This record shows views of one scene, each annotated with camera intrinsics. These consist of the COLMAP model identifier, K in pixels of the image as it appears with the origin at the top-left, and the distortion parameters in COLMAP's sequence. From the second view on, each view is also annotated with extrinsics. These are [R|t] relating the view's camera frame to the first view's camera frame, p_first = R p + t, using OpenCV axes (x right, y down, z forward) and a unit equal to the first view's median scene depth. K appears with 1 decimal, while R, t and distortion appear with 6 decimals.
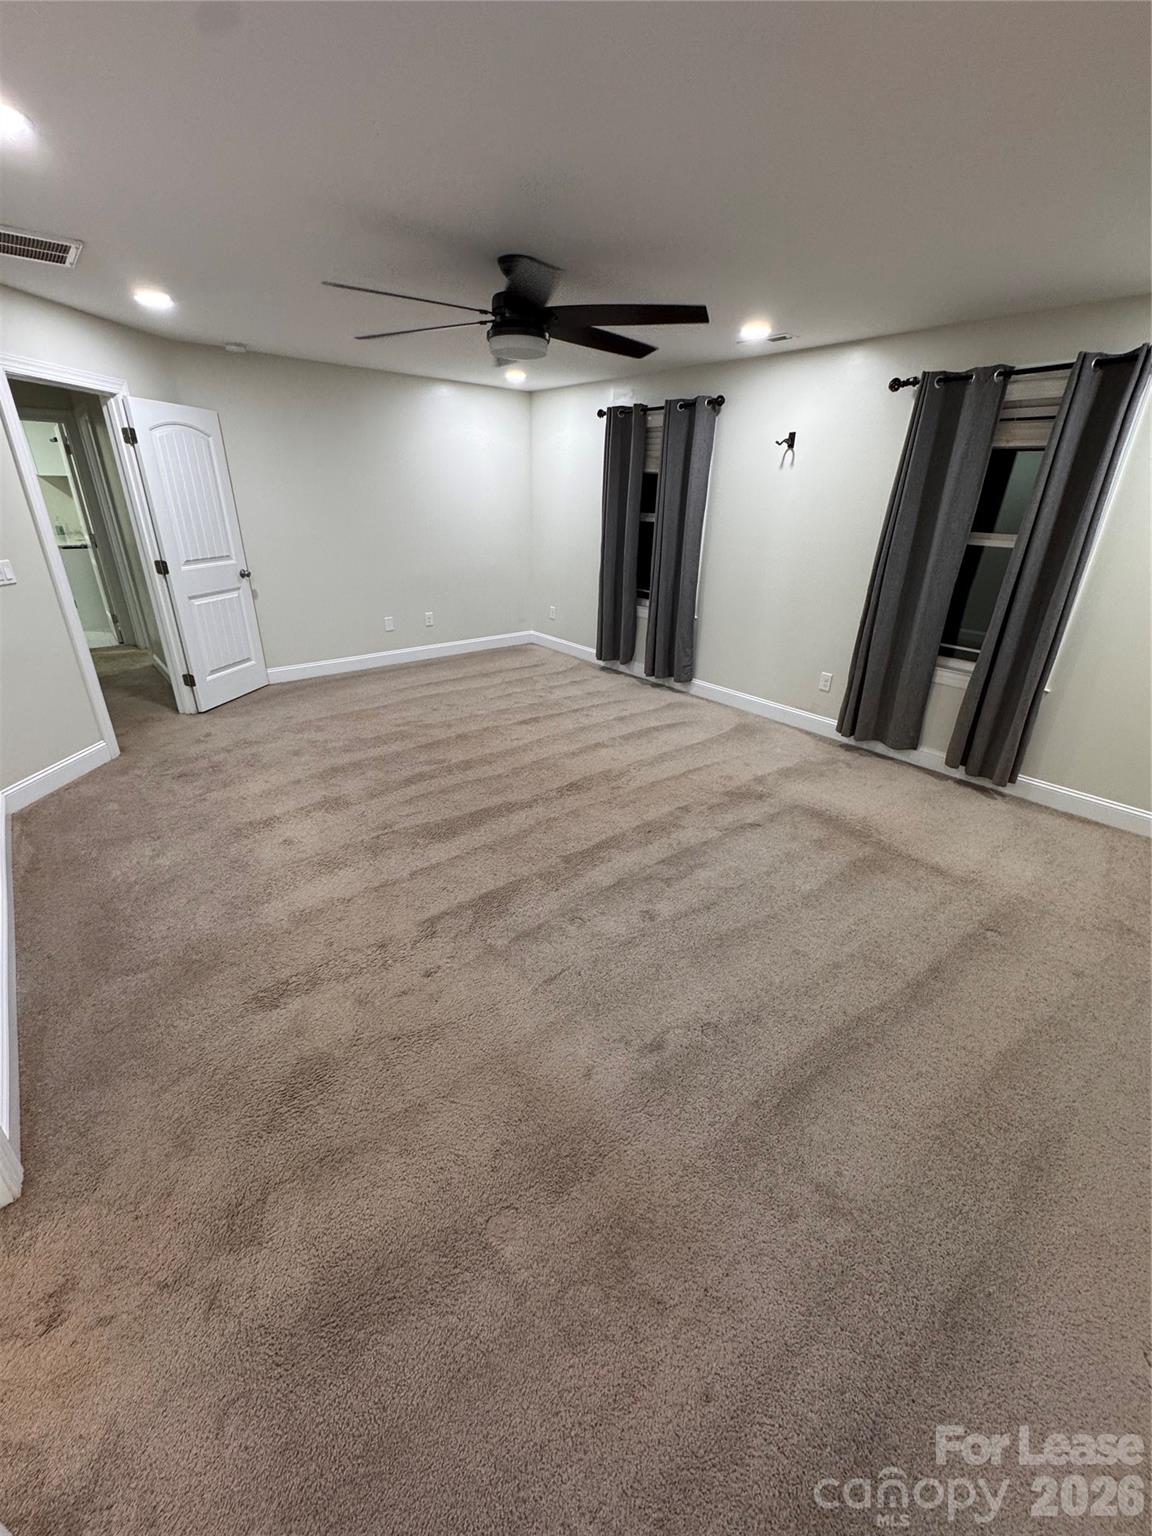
lens RADIAL K [[613.6, 0, 576.0], [0, 613.6, 768.0], [0, 0, 1]] dist [-0.000704, 0.000234]
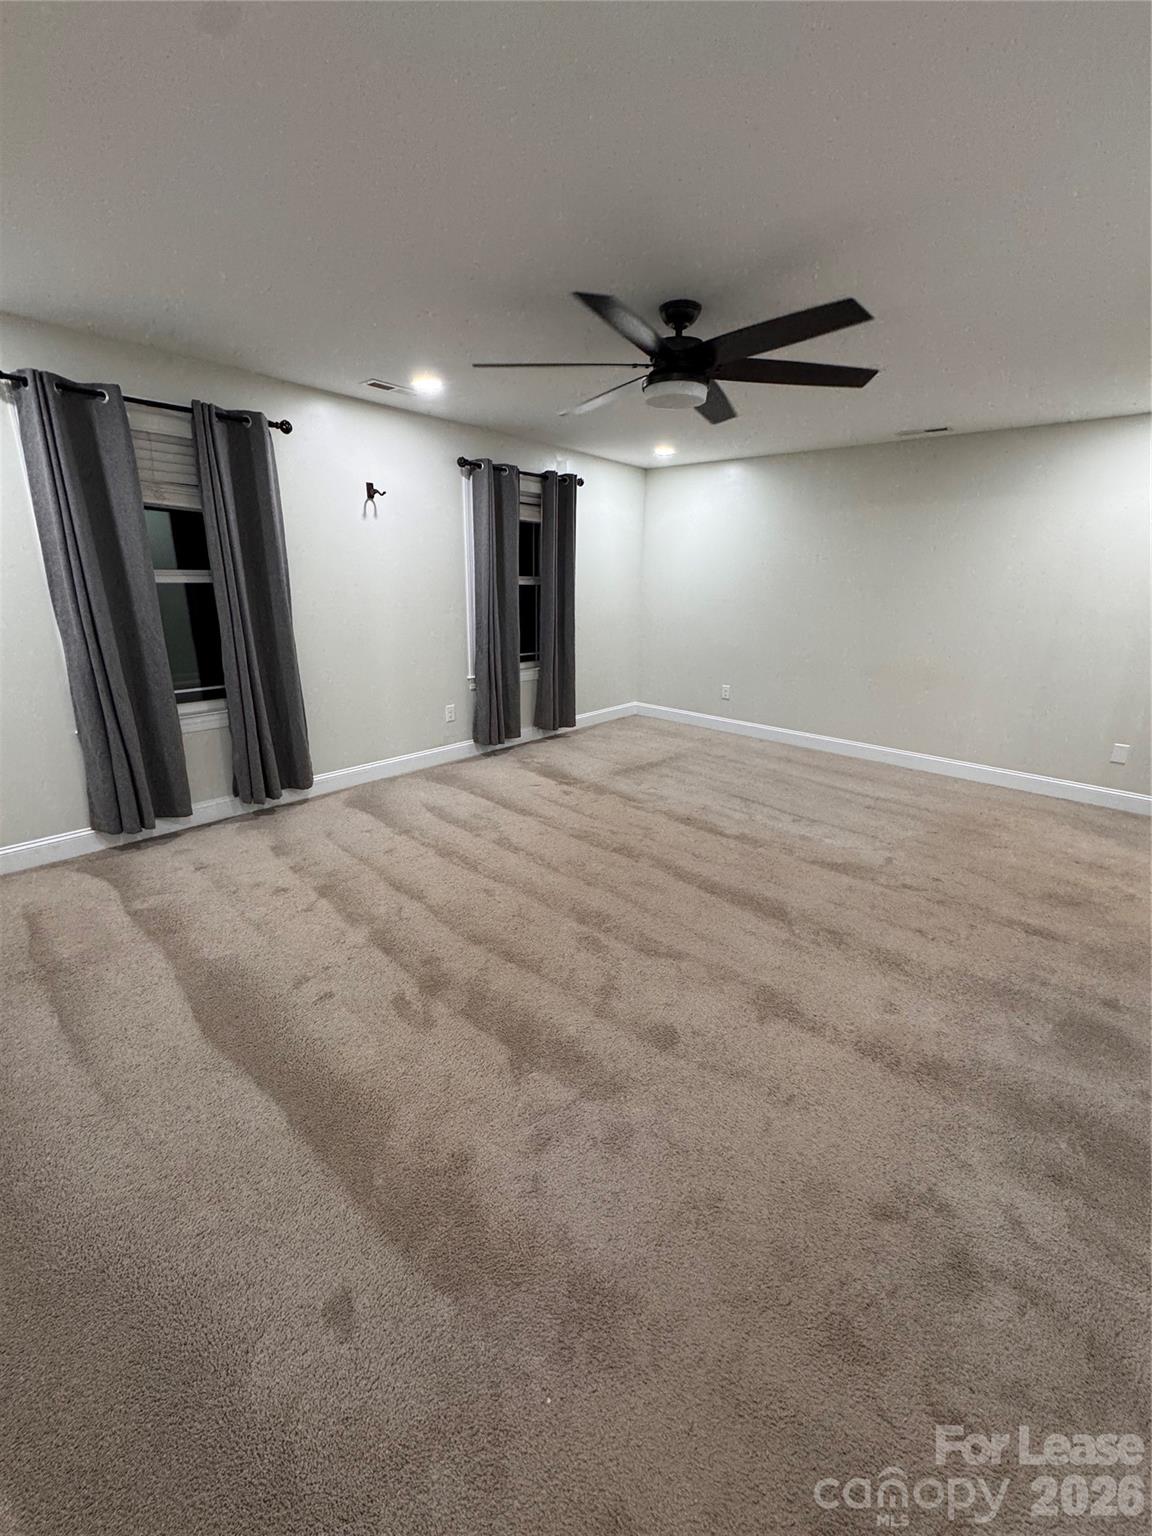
lens RADIAL K [[585.1, 0, 570.0], [0, 585.1, 786.5], [0, 0, 1]] dist [0.000773, 0.000022]
pose [[-0.124160, -0.365970, 0.922307, -0.686553], [0.385712, 0.838599, 0.384679, -0.372929], [-0.914227, 0.403507, 0.037038, 0.852322]]
